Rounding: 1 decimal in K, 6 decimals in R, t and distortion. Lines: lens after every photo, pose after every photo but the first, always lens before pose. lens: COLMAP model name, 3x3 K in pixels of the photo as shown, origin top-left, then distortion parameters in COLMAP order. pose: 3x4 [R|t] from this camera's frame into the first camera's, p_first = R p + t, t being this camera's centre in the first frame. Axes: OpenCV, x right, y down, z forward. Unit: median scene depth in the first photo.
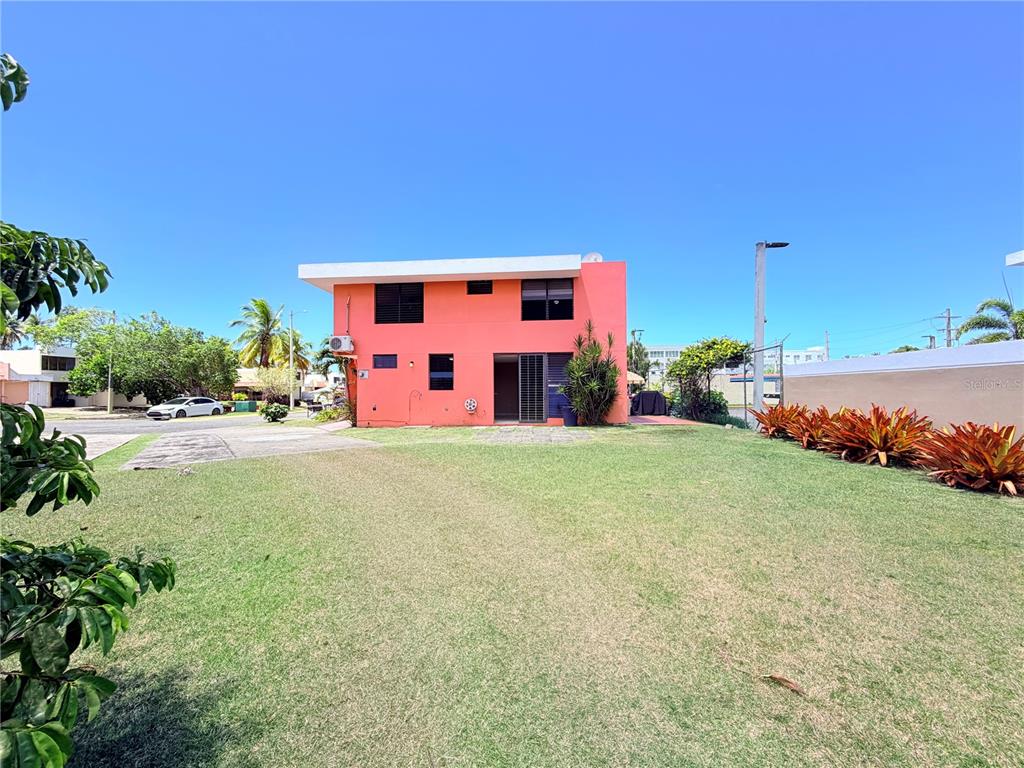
lens RADIAL K [[411.5, 0, 512.0], [0, 411.5, 384.0], [0, 0, 1]] dist [0.001397, 0.000138]
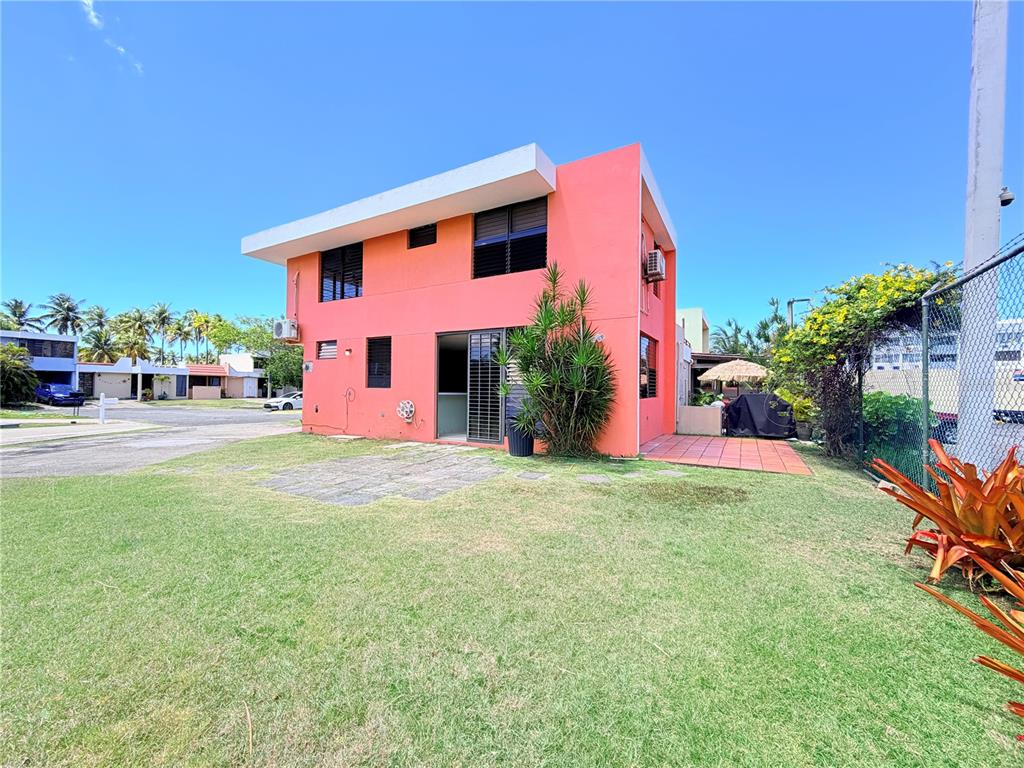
lens RADIAL K [[411.5, 0, 512.0], [0, 411.5, 384.0], [0, 0, 1]] dist [0.001397, 0.000138]
pose [[0.907603, 0.009460, -0.419723, 0.339559], [-0.007331, 0.999951, 0.006684, 0.002006], [0.419765, -0.002990, 0.907628, 0.449929]]
